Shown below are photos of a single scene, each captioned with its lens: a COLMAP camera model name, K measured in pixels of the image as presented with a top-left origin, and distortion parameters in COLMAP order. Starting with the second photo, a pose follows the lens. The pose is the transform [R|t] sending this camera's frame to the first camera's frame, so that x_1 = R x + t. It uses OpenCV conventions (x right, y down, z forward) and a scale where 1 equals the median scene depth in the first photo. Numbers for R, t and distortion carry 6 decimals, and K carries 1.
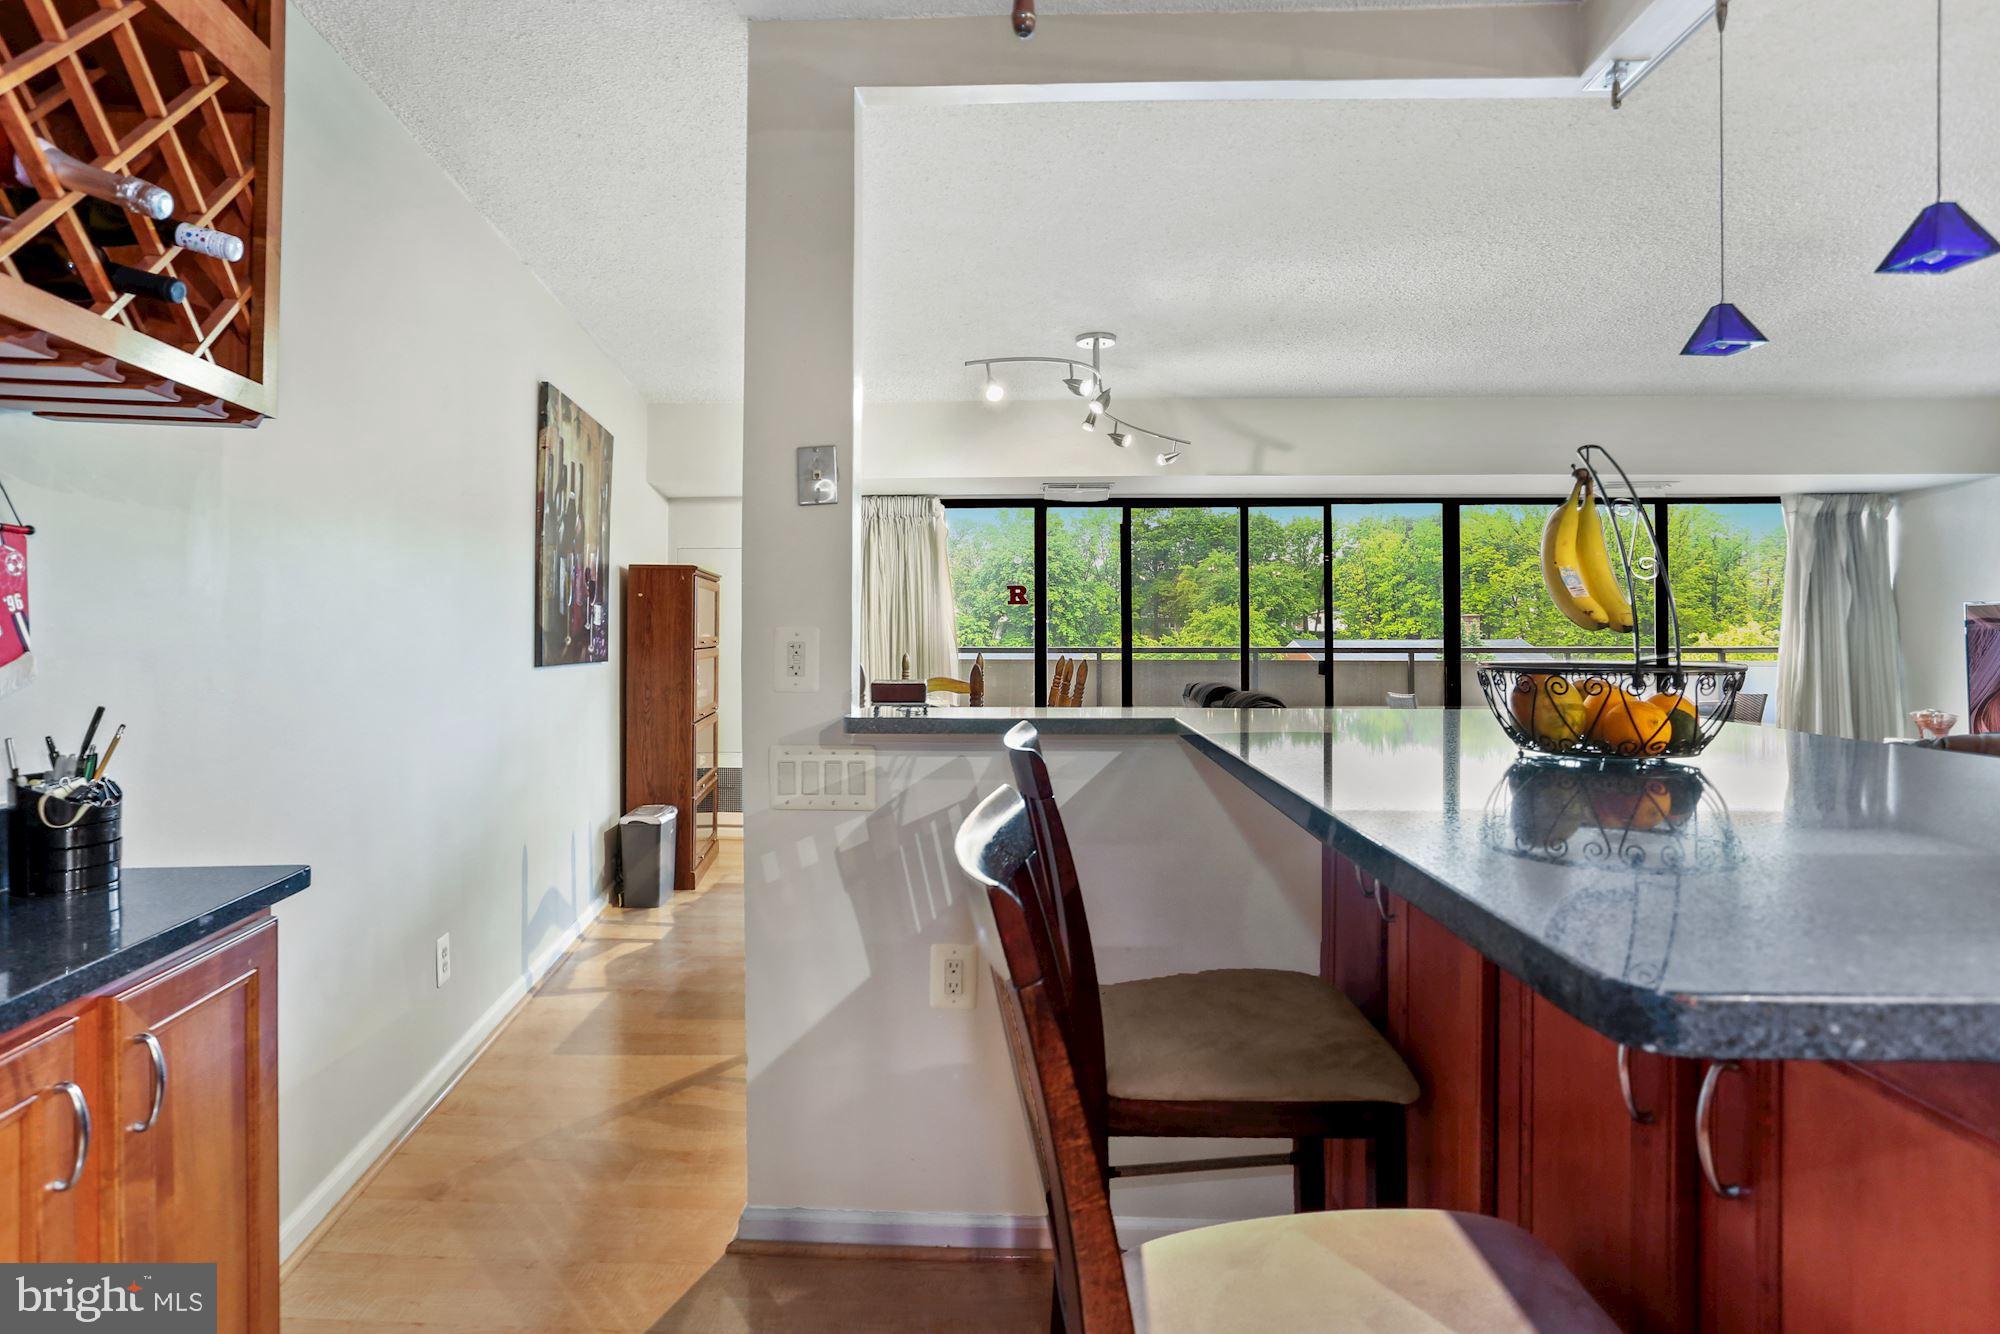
lens RADIAL K [[1076.1, 0, 975.0], [0, 1076.1, 636.1], [0, 0, 1]] dist [-0.053367, 0.029836]
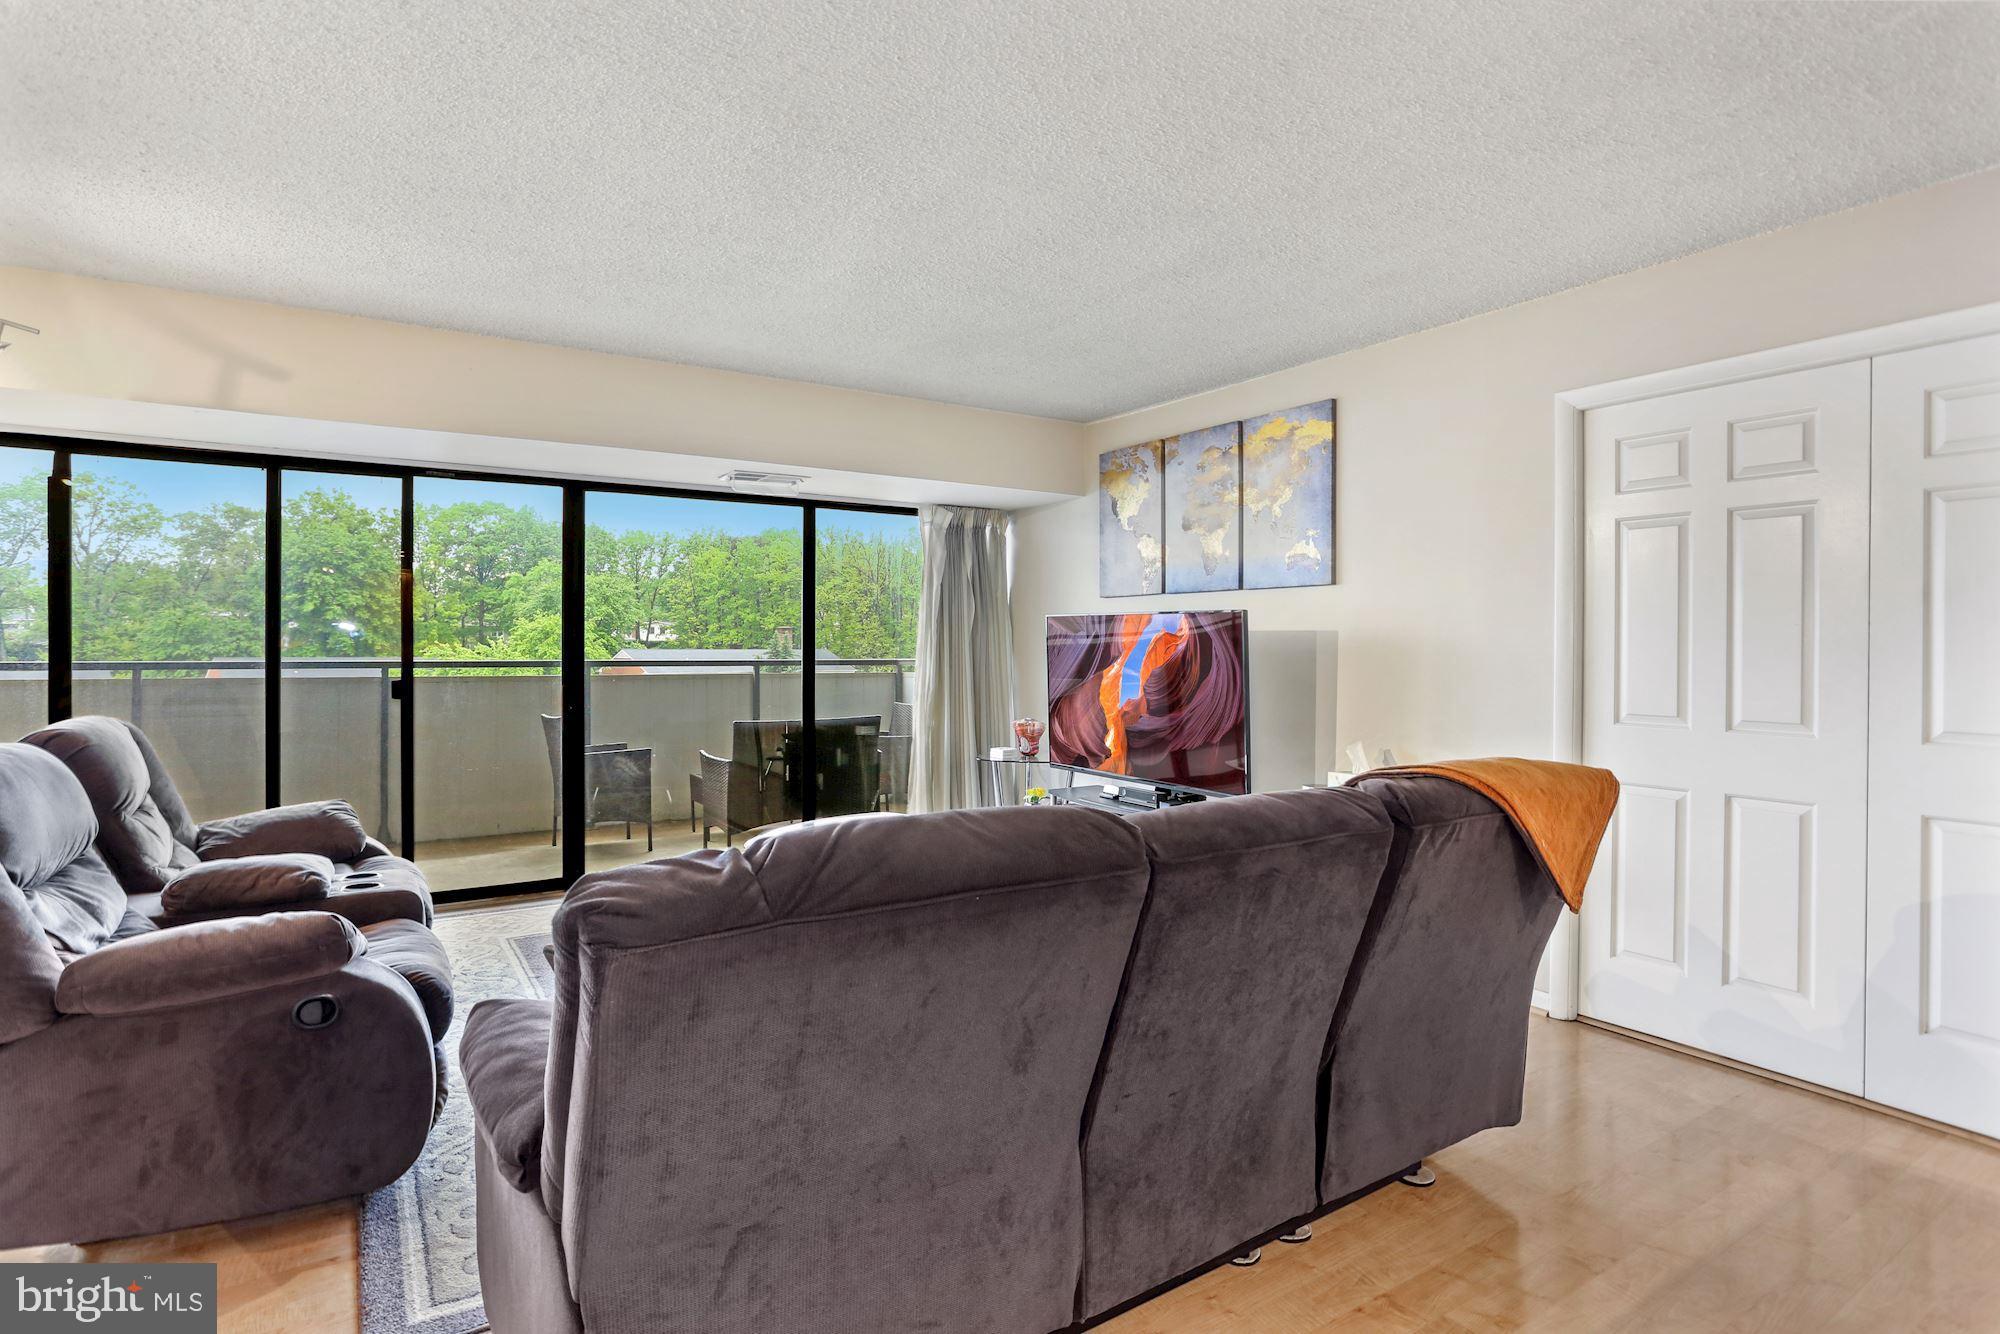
lens RADIAL K [[1007.2, 0, 990.7], [0, 1007.2, 645.7], [0, 0, 1]] dist [-0.046430, 0.021252]
pose [[0.809396, 0.002944, 0.587256, 0.254298], [-0.003133, 0.999995, -0.000696, -0.002483], [-0.587255, -0.001276, 0.809401, 0.184279]]
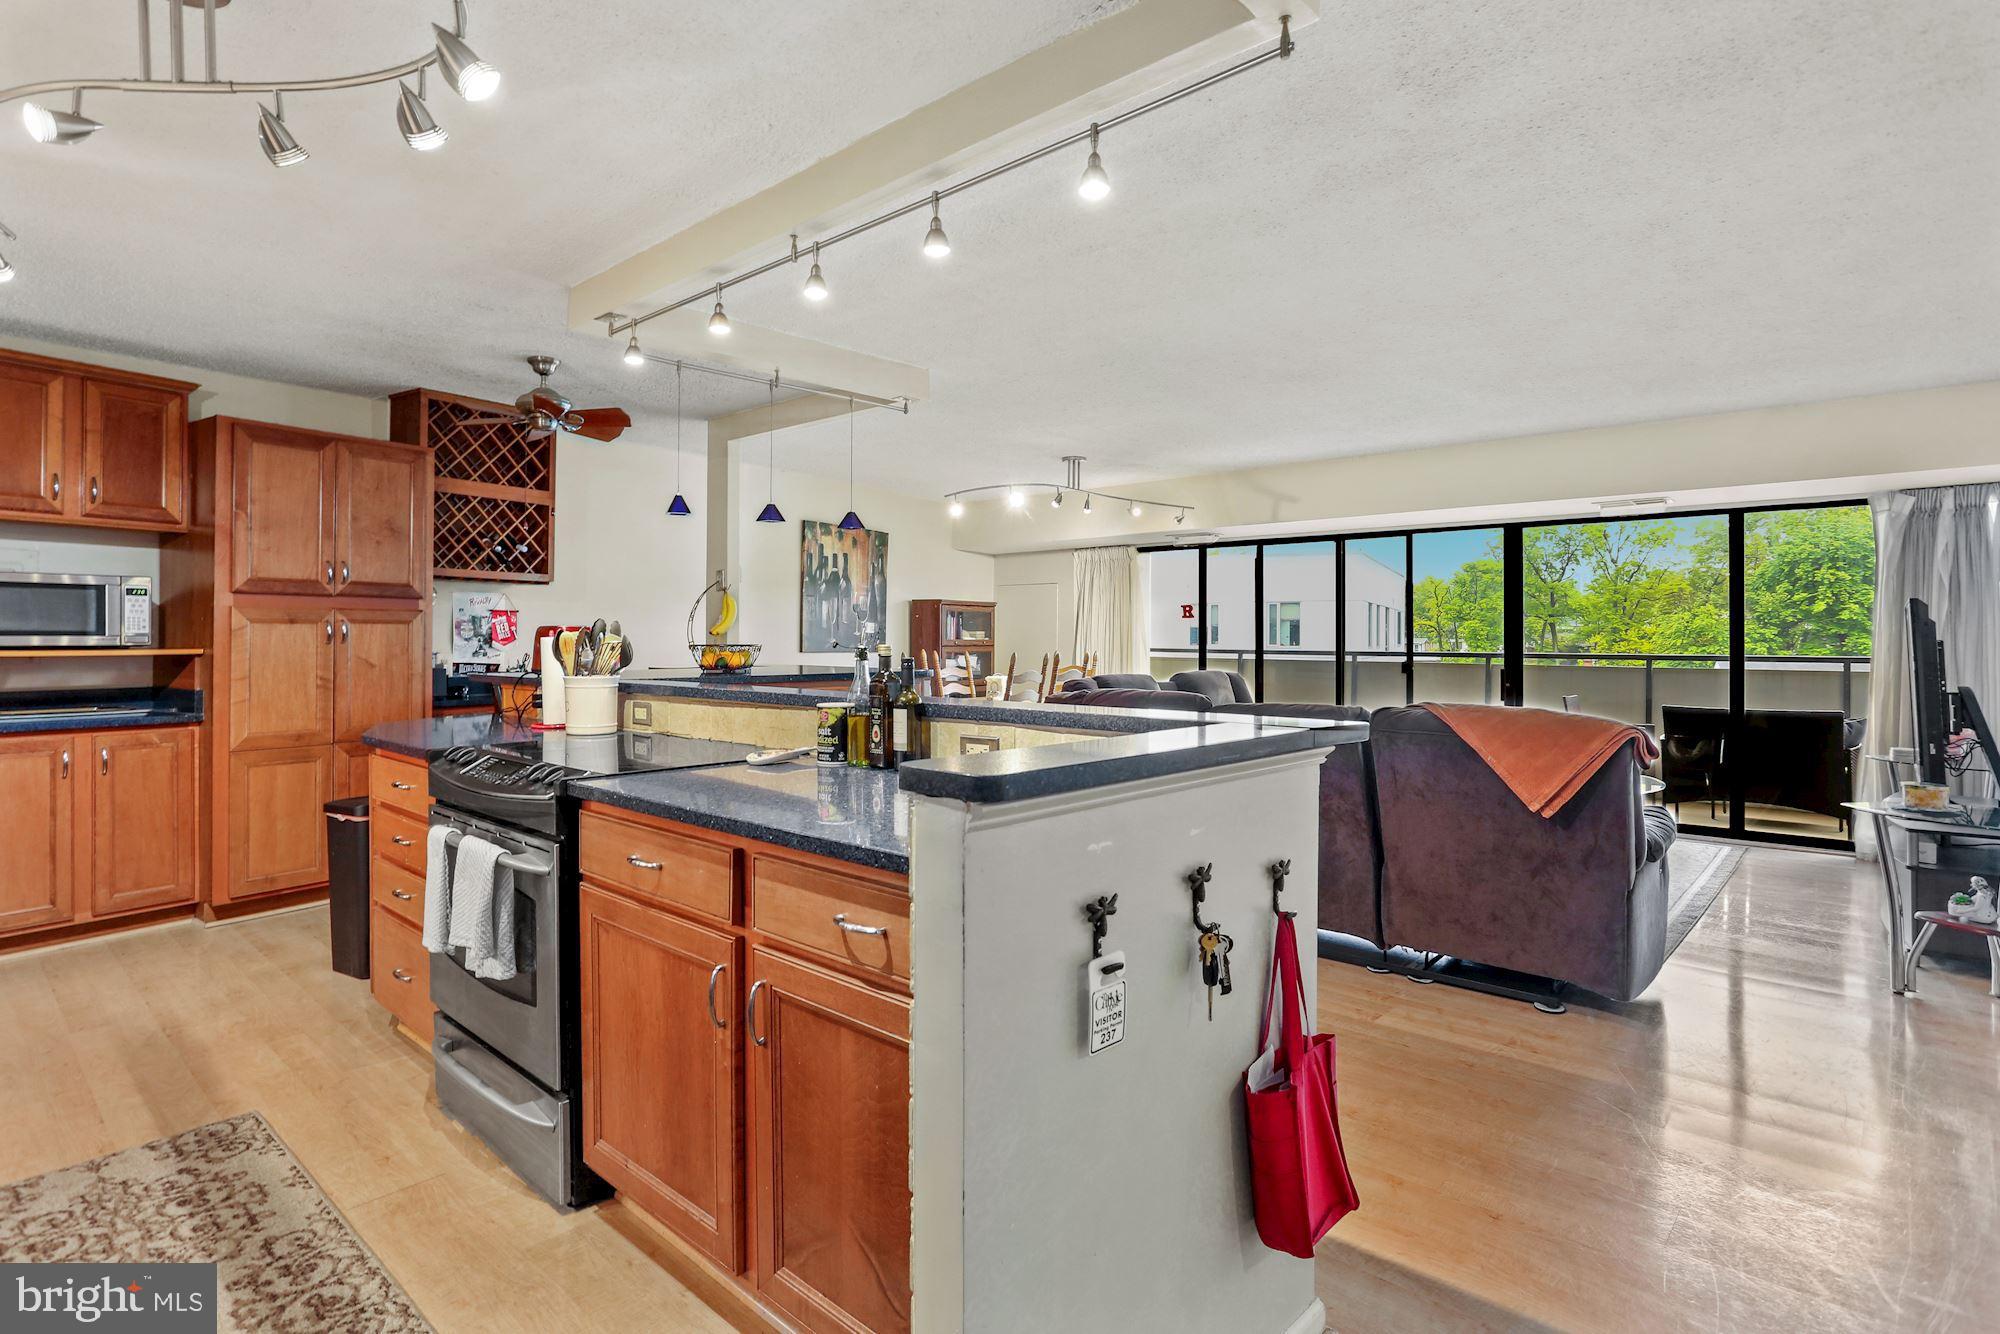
lens RADIAL K [[1027.3, 0, 981.9], [0, 1027.3, 639.8], [0, 0, 1]] dist [-0.045704, 0.024411]
pose [[0.765733, 0.003694, -0.643148, 0.718678], [-0.006228, 0.999979, -0.001671, 0.002717], [0.643128, 0.005285, 0.765740, -0.210338]]
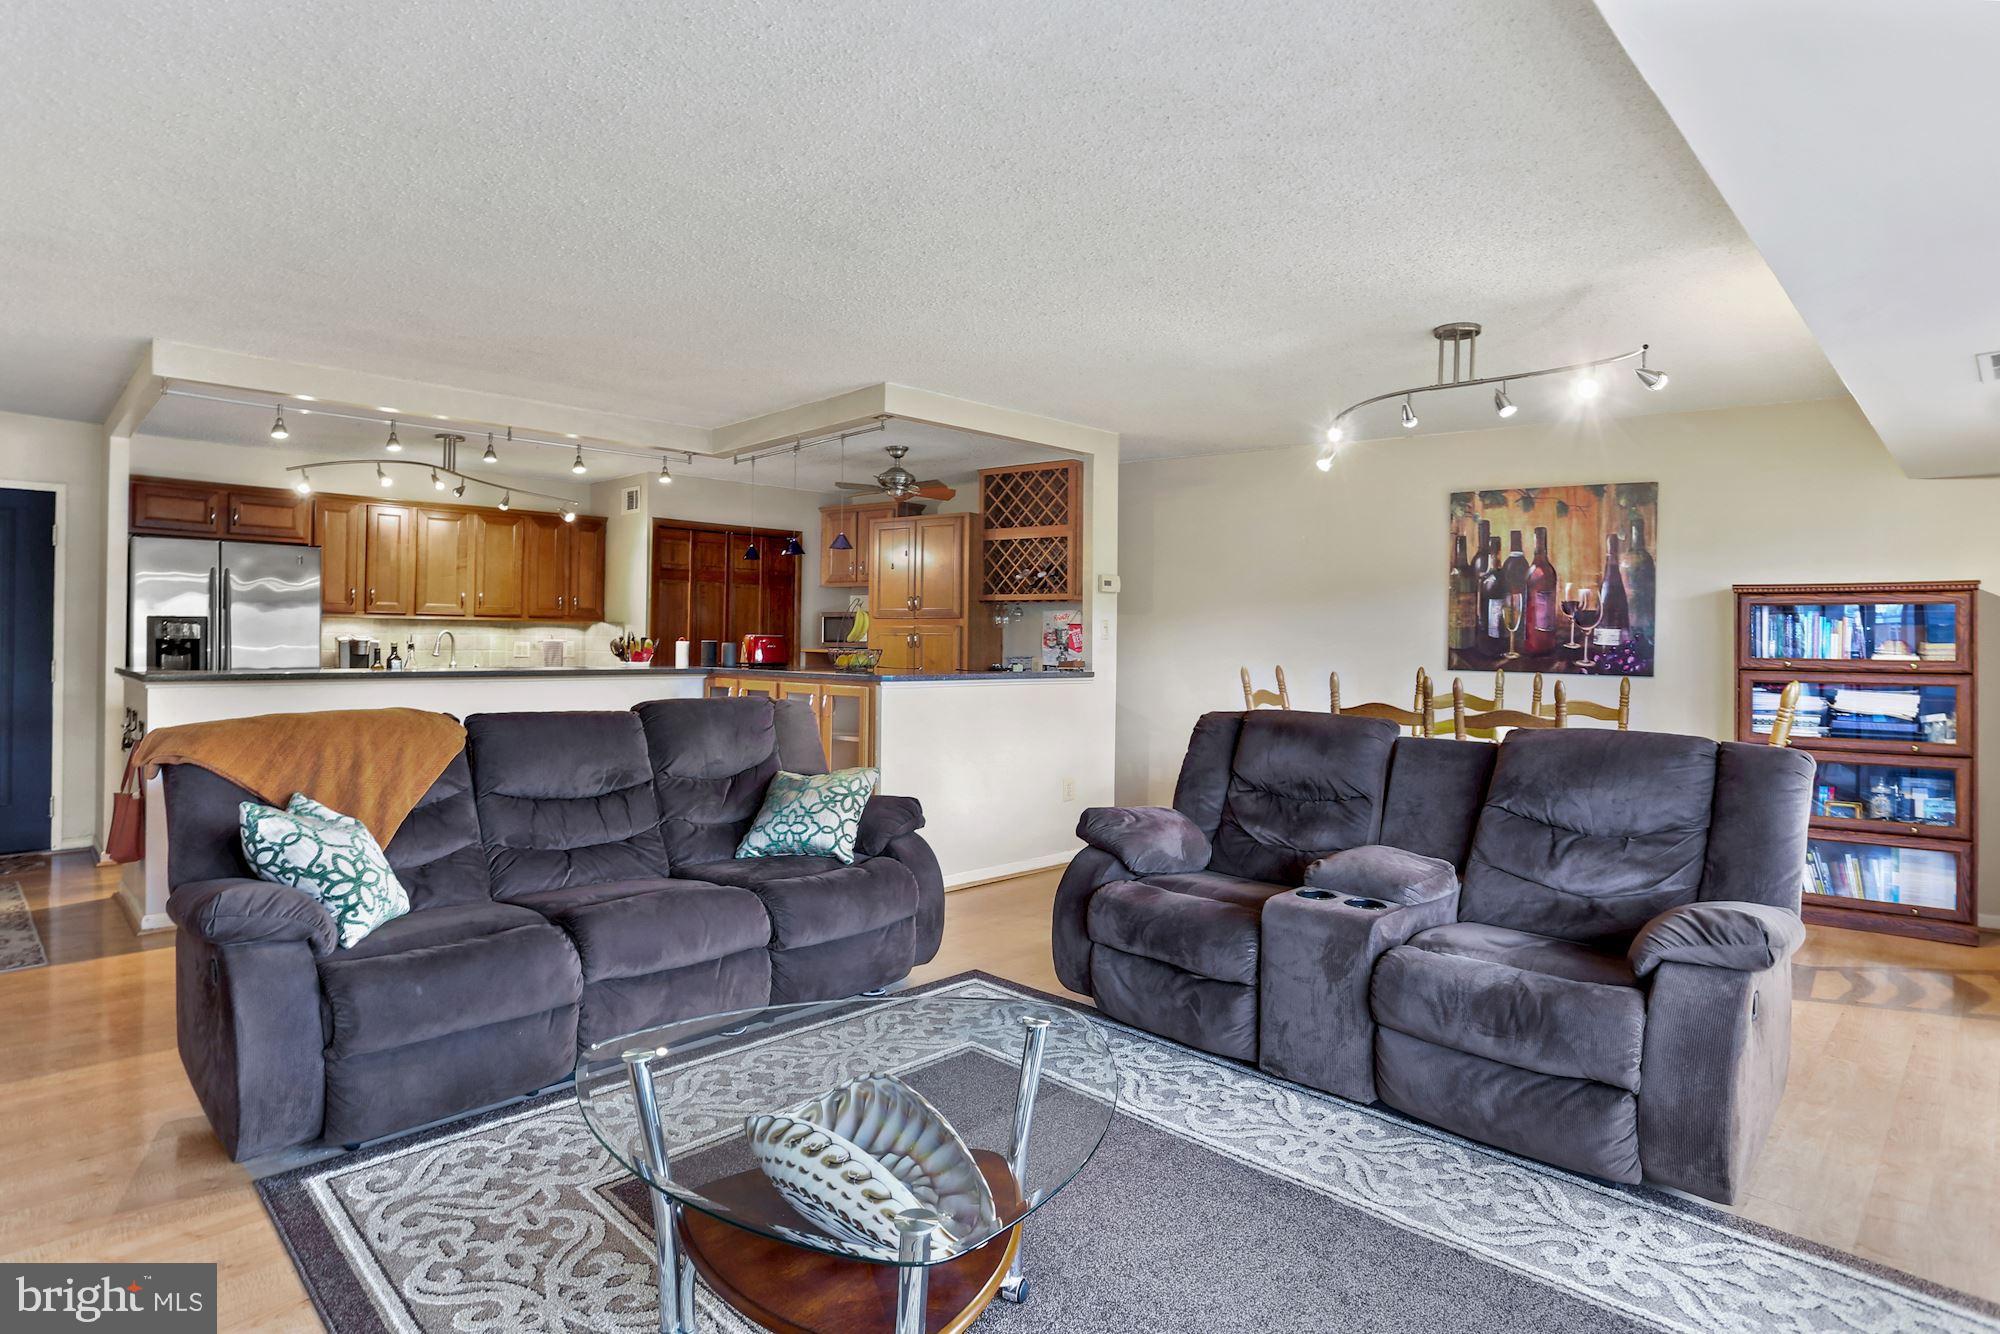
lens RADIAL K [[1043.5, 0, 974.5], [0, 1043.5, 642.5], [0, 0, 1]] dist [-0.046652, 0.025452]
pose [[-0.676637, -0.006596, -0.736288, 0.733617], [-0.015170, 0.999873, 0.004984, -0.006122], [0.736161, 0.014542, -0.676650, 0.912905]]
